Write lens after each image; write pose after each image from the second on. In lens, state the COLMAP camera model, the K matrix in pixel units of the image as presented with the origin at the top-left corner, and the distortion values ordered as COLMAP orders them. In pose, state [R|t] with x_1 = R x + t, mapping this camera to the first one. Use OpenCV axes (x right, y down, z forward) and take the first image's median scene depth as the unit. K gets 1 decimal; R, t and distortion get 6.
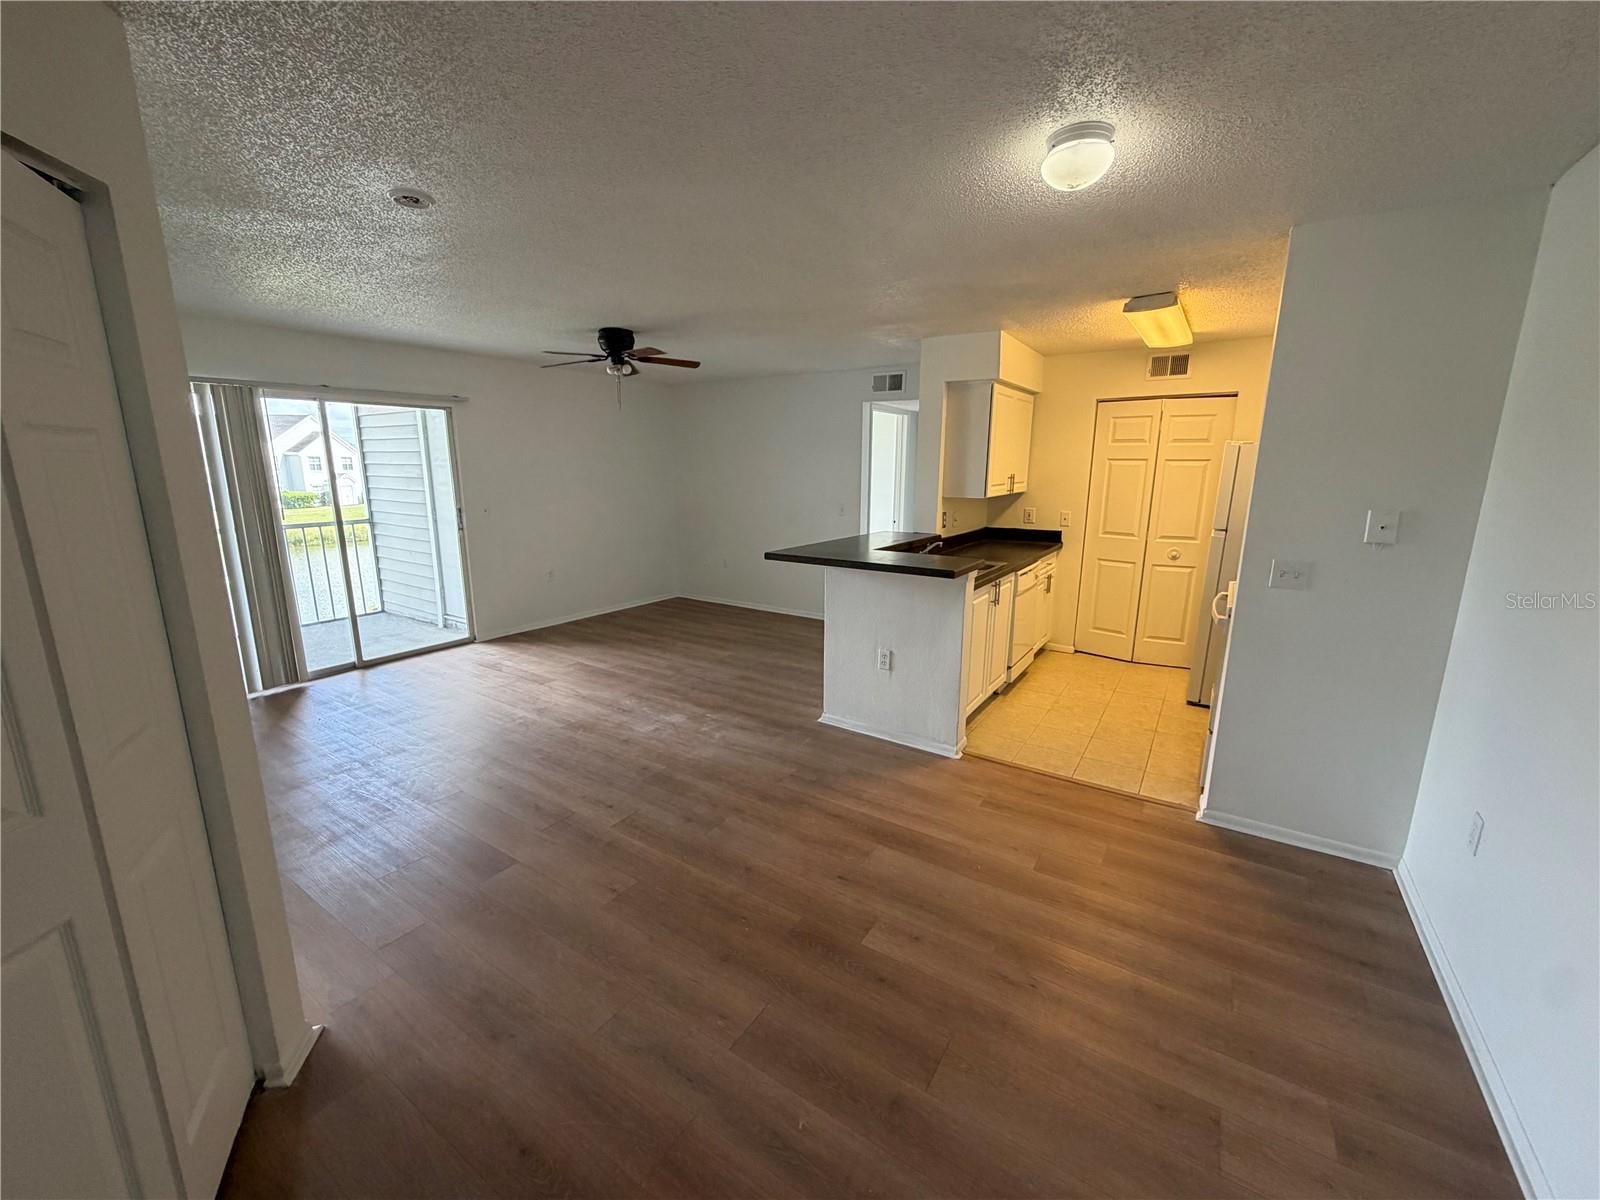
lens RADIAL K [[636.2, 0, 800.0], [0, 636.2, 600.0], [0, 0, 1]] dist [-0.001614, -0.000508]
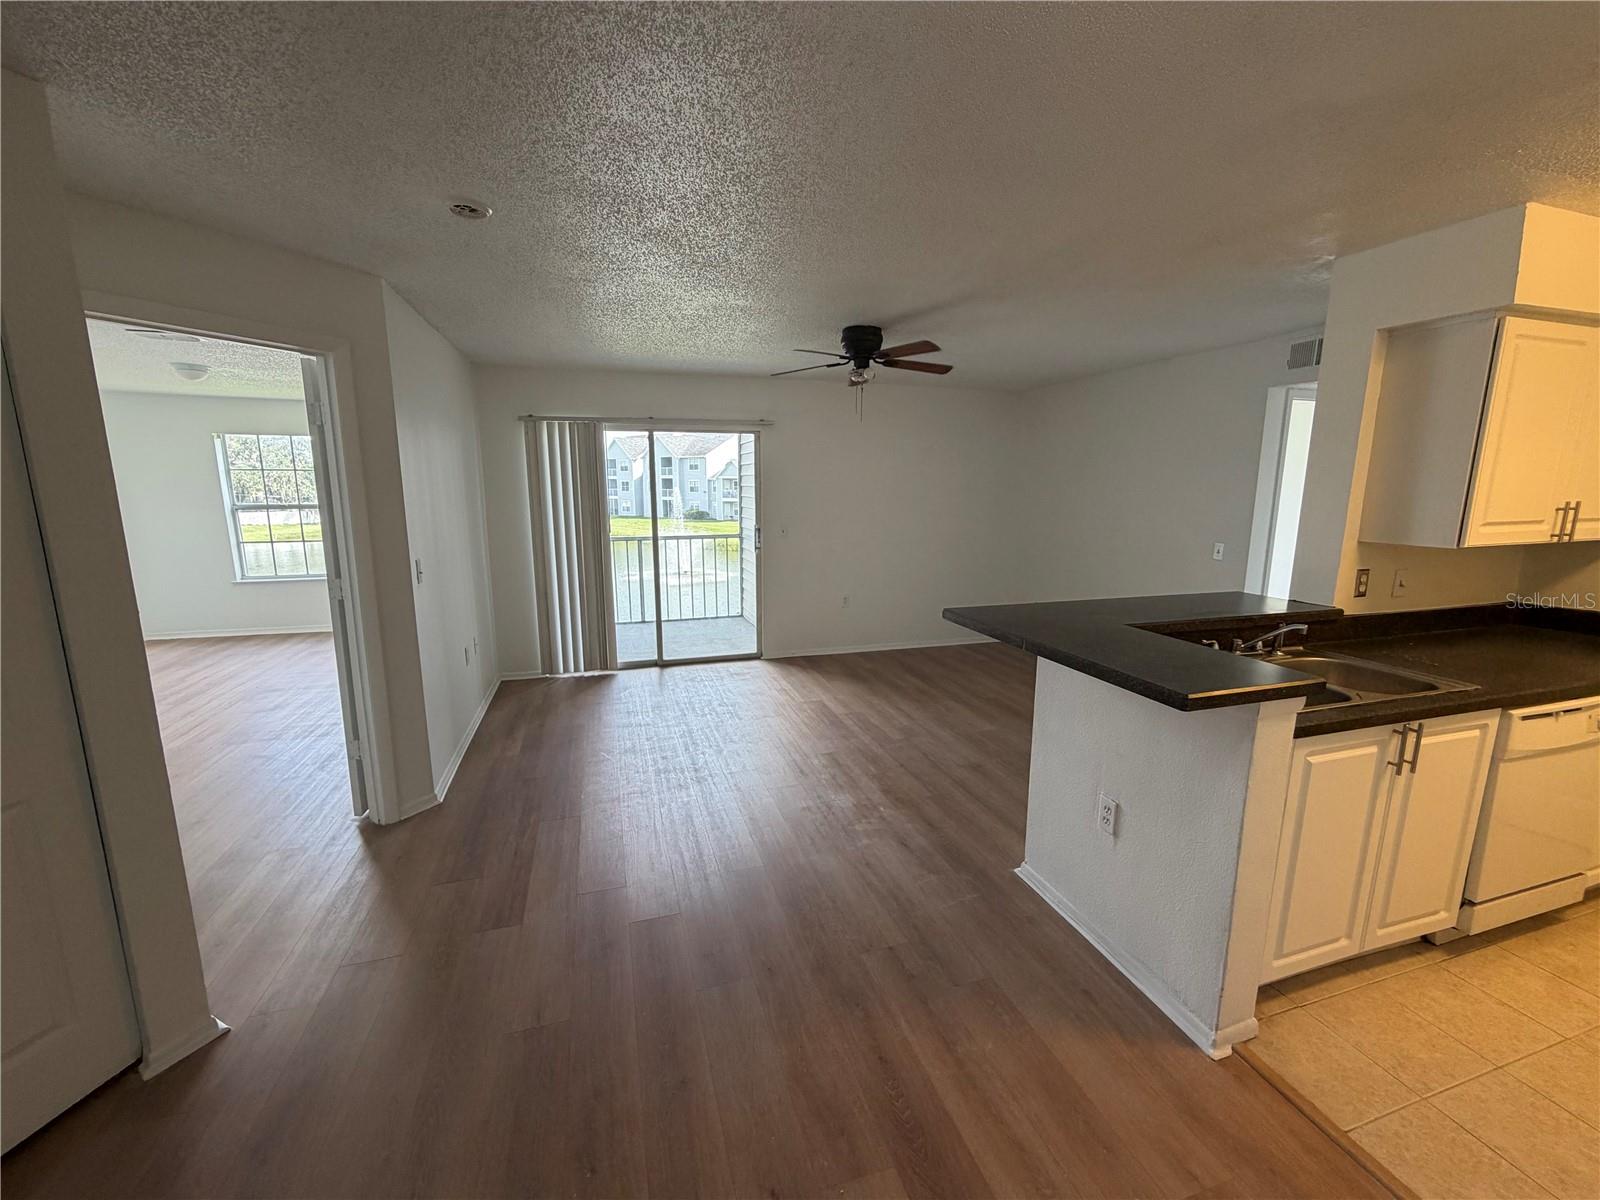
lens RADIAL K [[638.5, 0, 800.0], [0, 638.5, 600.0], [0, 0, 1]] dist [0.001592, -0.000076]
pose [[0.772704, 0.108220, -0.625474, 0.205497], [-0.129234, 0.991543, 0.011904, -0.057215], [0.621472, 0.071634, 0.780155, 0.279142]]
